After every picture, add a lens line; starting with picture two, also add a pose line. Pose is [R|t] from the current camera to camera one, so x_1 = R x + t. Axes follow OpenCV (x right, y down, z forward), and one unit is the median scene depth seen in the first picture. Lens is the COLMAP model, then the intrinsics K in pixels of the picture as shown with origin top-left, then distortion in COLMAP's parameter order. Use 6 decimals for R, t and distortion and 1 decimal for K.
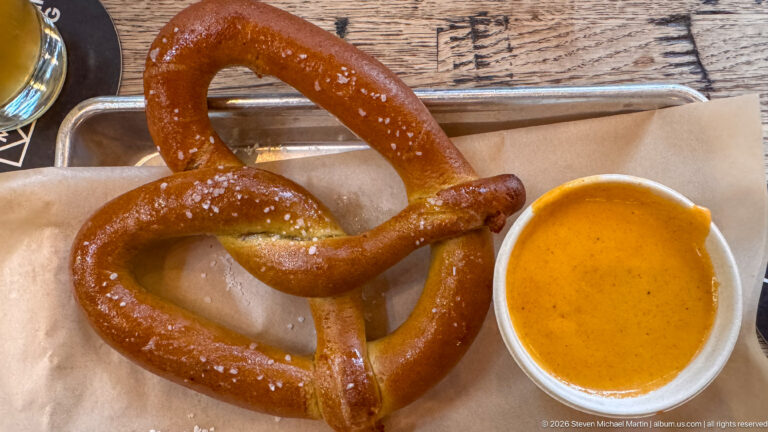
lens RADIAL K [[532.6, 0, 355.5], [0, 532.6, 248.4], [0, 0, 1]] dist [-0.003734, -0.003871]
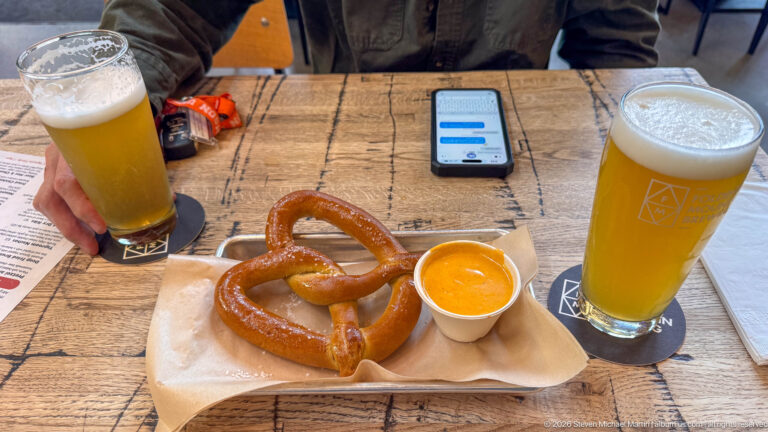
lens RADIAL K [[532.6, 0, 383.1], [0, 532.6, 218.1], [0, 0, 1]] dist [-0.003734, -0.003871]
pose [[0.999622, 0.025061, 0.011341, 0.078604], [-0.011039, 0.743091, -0.669100, 1.183507], [-0.025195, 0.668721, 0.743086, -0.717960]]
